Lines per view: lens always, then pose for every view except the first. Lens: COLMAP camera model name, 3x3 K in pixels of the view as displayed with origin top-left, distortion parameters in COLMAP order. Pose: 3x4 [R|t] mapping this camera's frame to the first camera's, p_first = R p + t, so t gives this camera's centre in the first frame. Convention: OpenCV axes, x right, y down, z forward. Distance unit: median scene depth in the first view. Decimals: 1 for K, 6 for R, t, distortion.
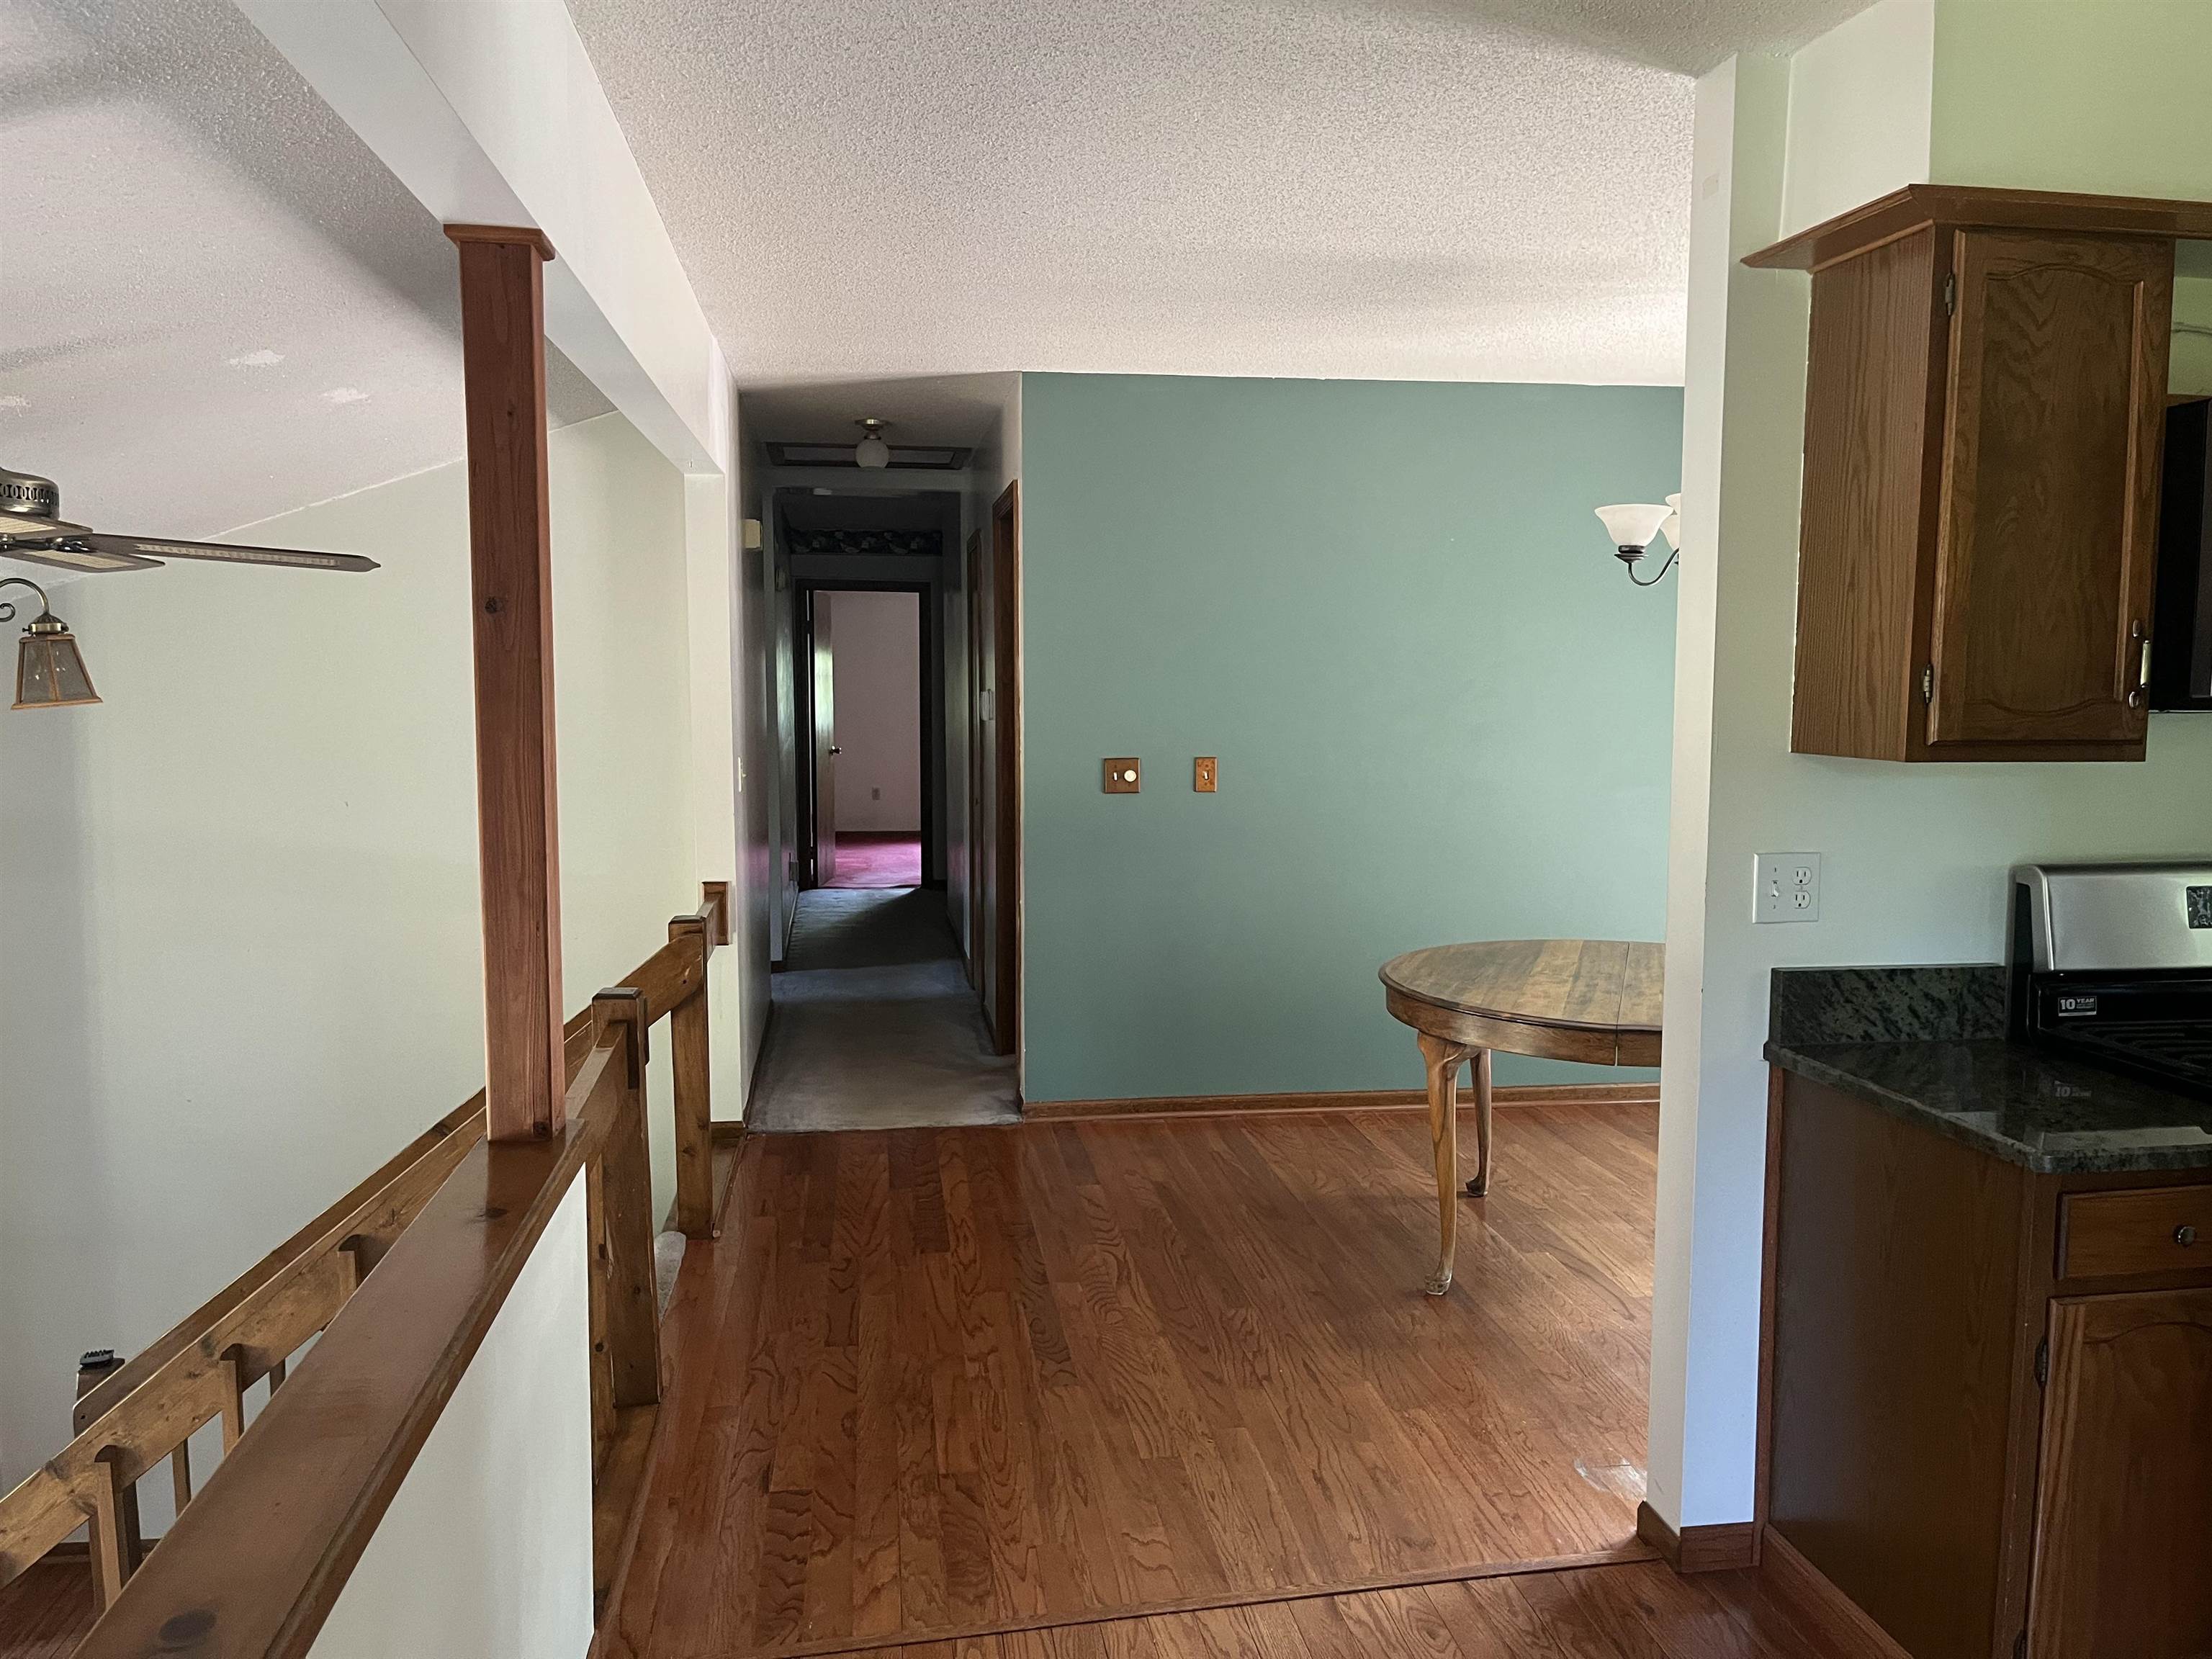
lens RADIAL K [[1682.1, 0, 1106.0], [0, 1682.1, 829.5], [0, 0, 1]] dist [0.062625, -0.107984]
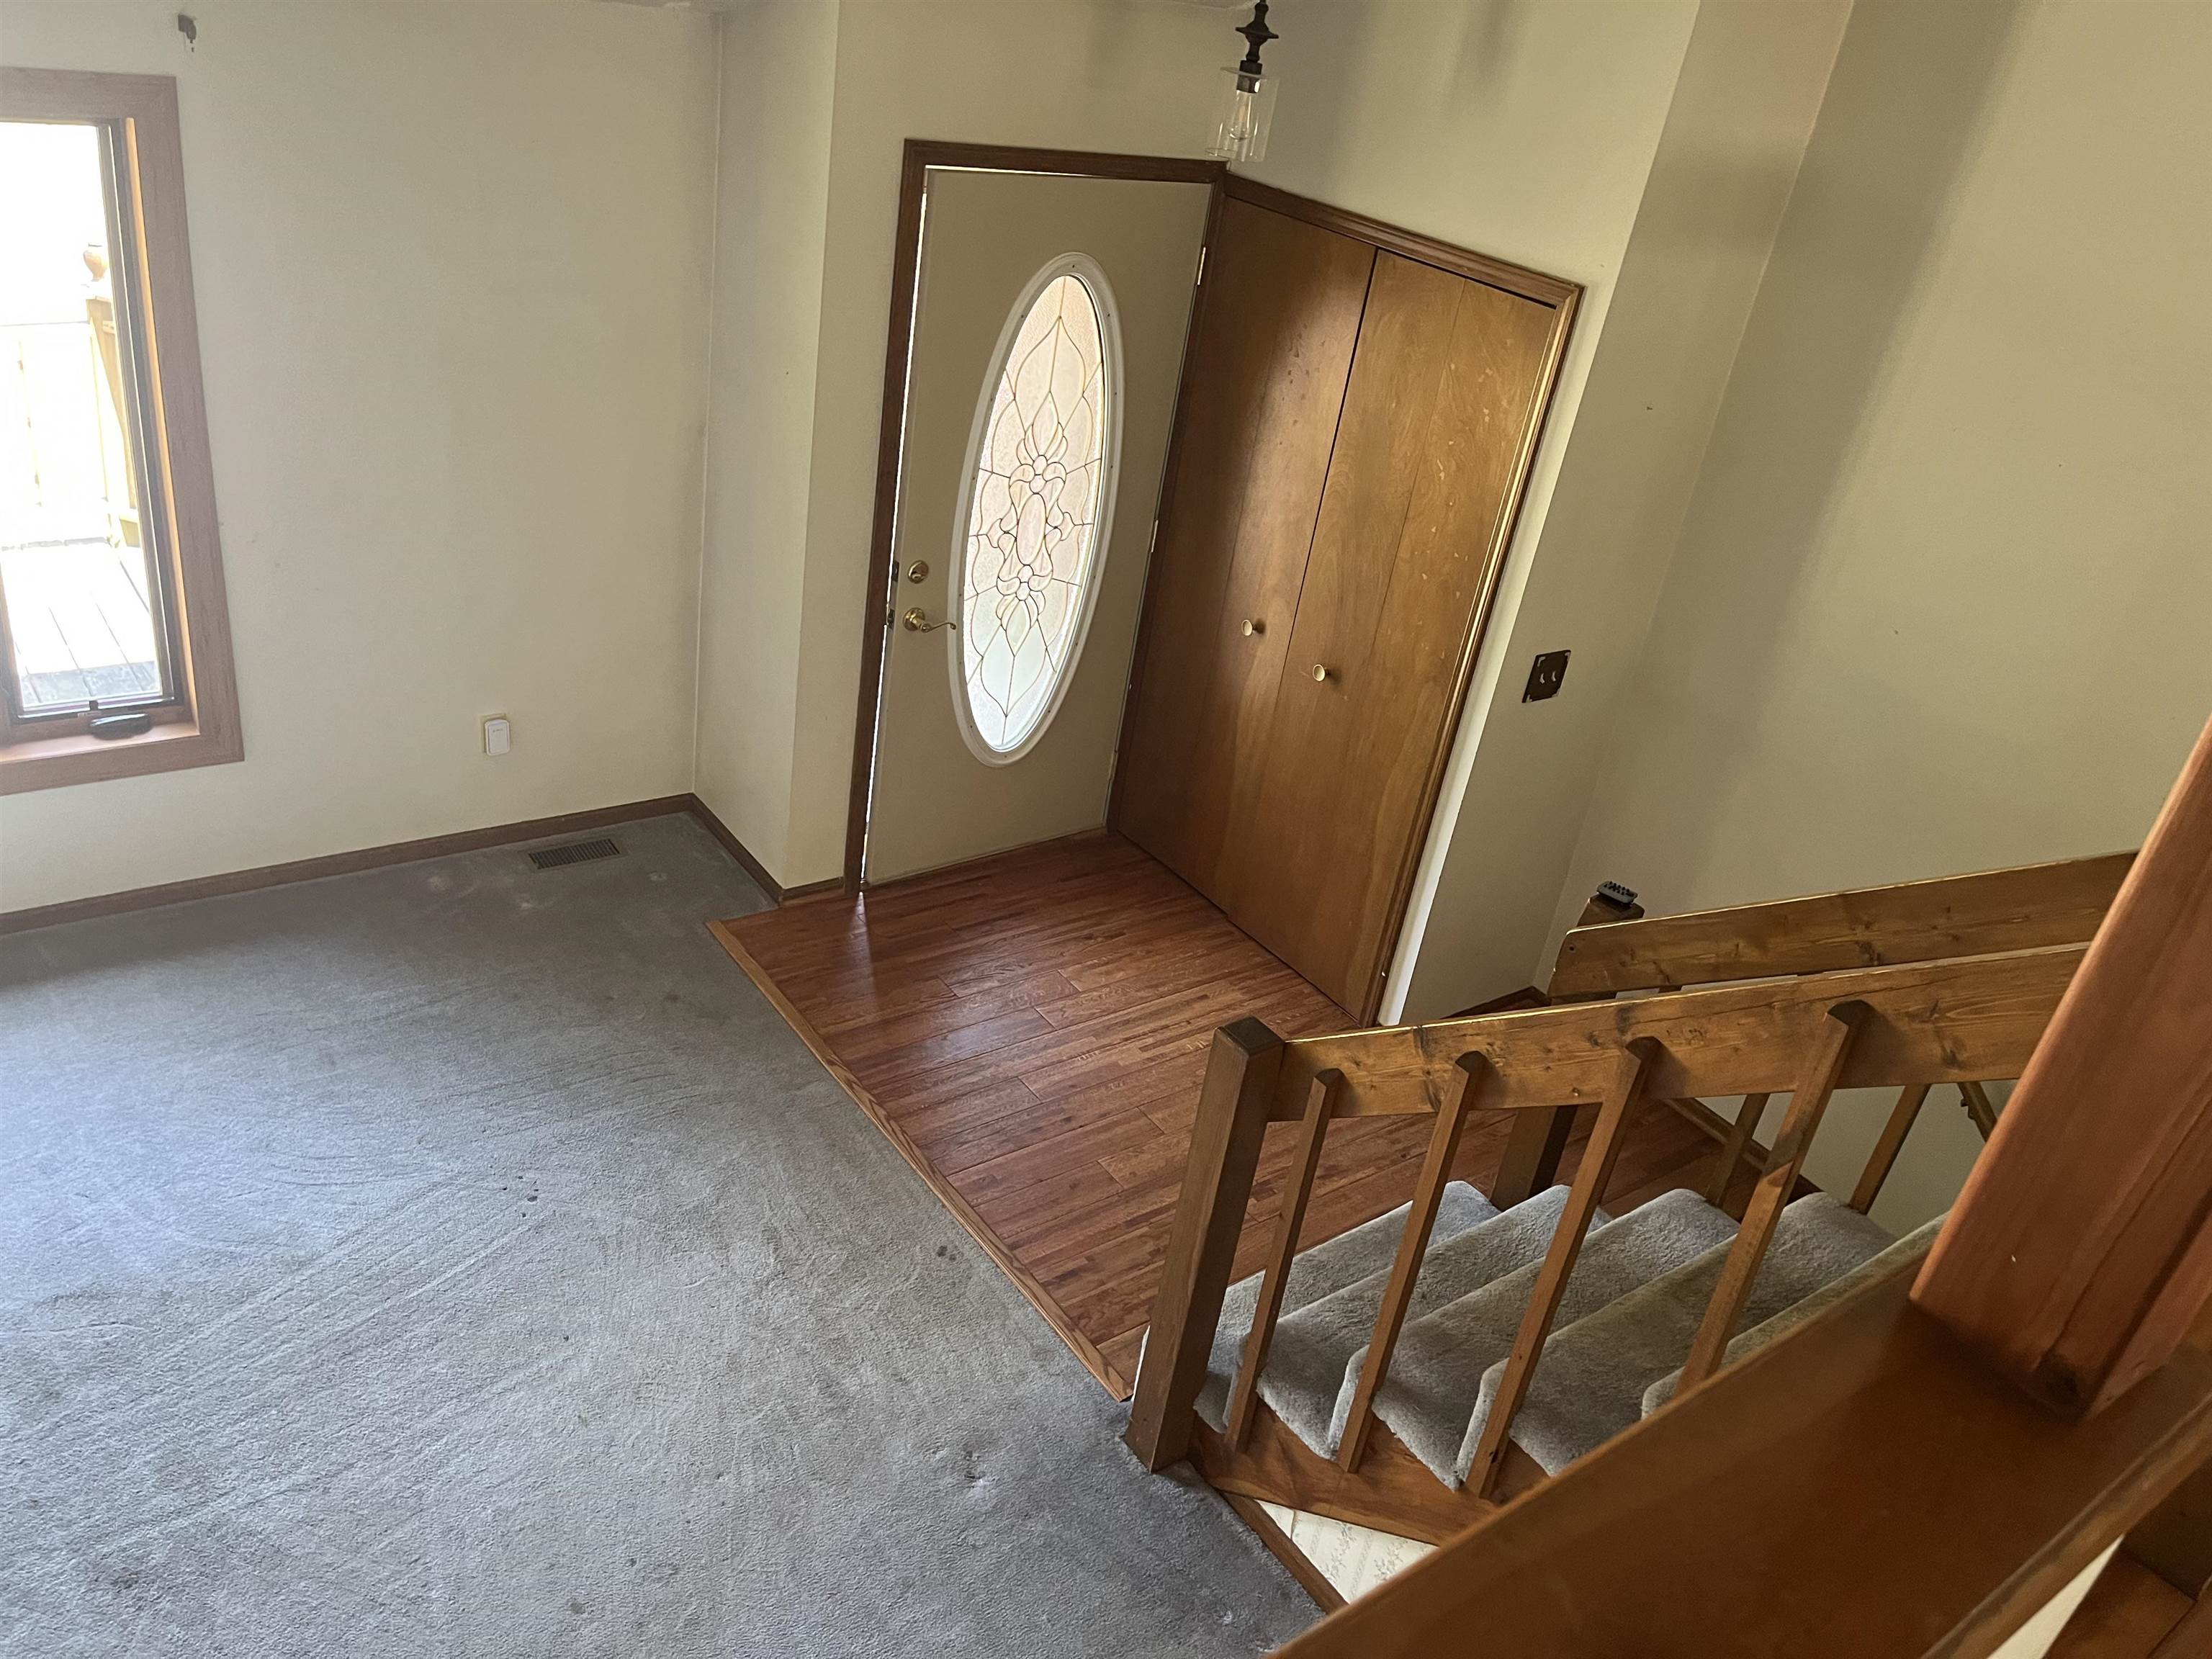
lens RADIAL K [[1682.1, 0, 1106.0], [0, 1682.1, 829.5], [0, 0, 1]] dist [0.062625, -0.107984]
pose [[0.473327, 0.480609, -0.738225, -0.156137], [-0.233209, 0.876514, 0.421113, -0.004541], [0.849456, -0.027164, 0.526960, 0.456887]]
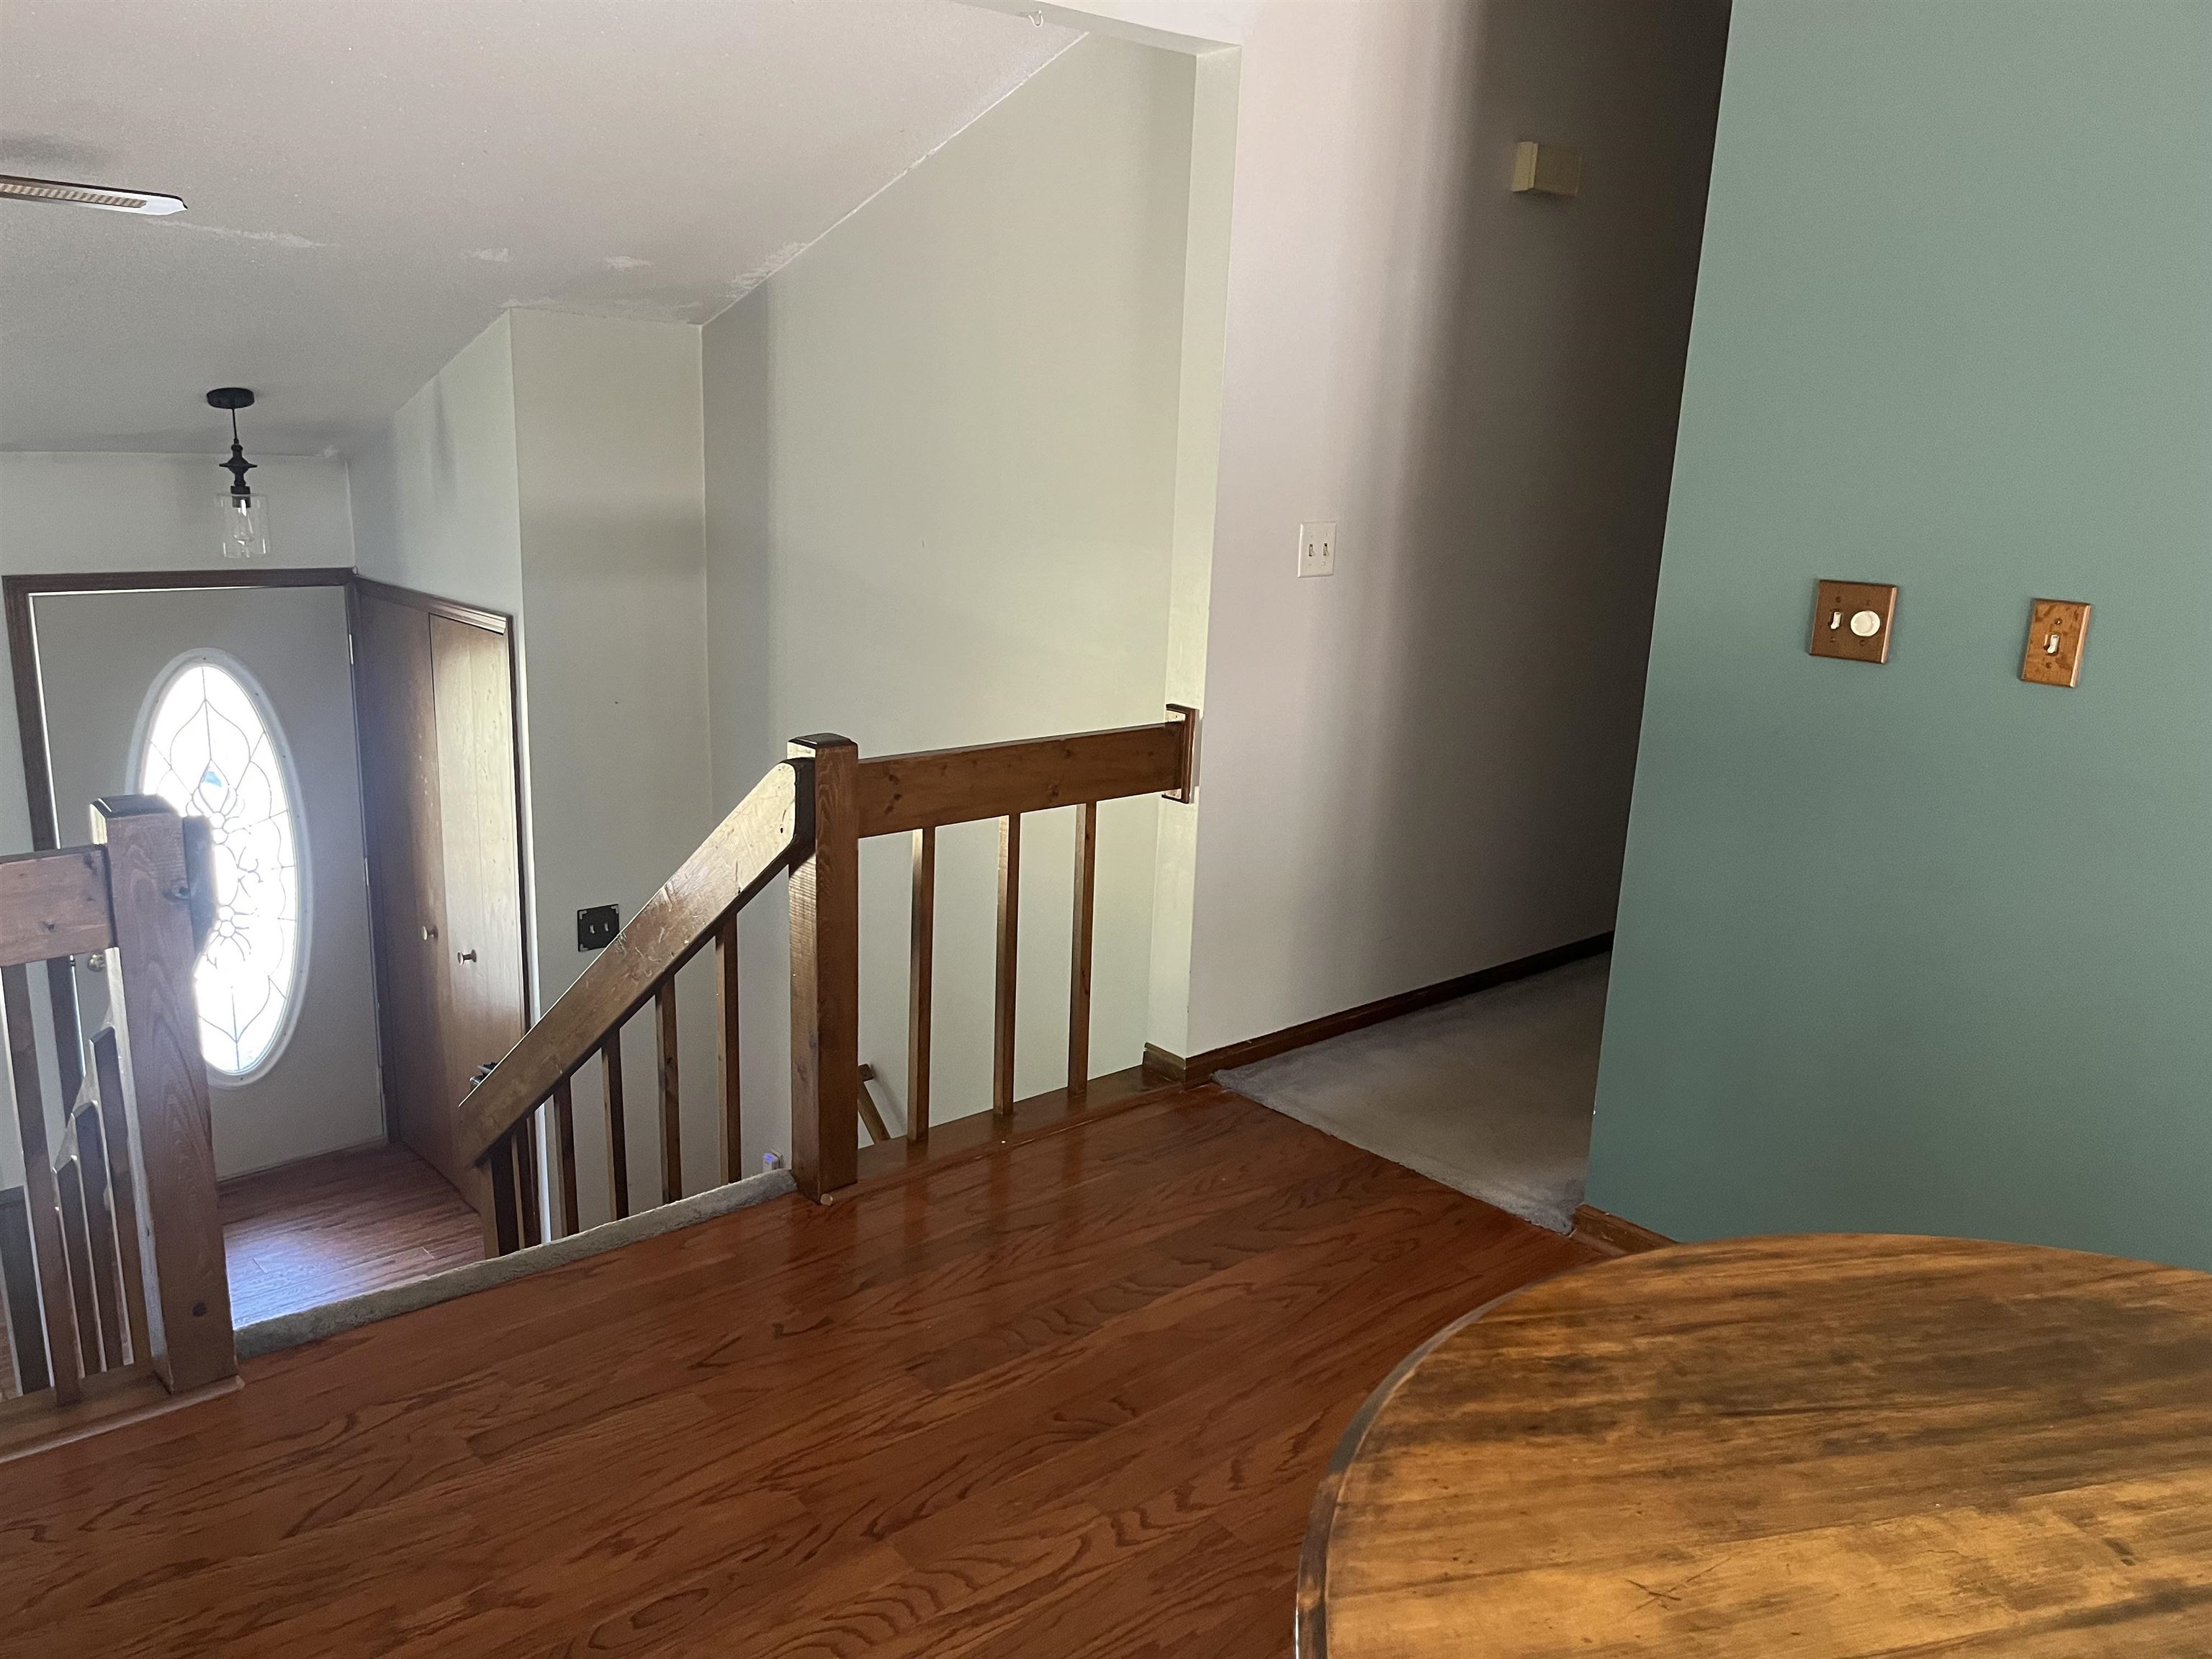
lens RADIAL K [[1682.1, 0, 1106.0], [0, 1682.1, 829.5], [0, 0, 1]] dist [0.062625, -0.107984]
pose [[0.554319, 0.212500, -0.804720, 0.458958], [-0.117280, 0.977153, 0.177248, -0.056388], [0.824000, -0.003874, 0.566577, 0.920962]]
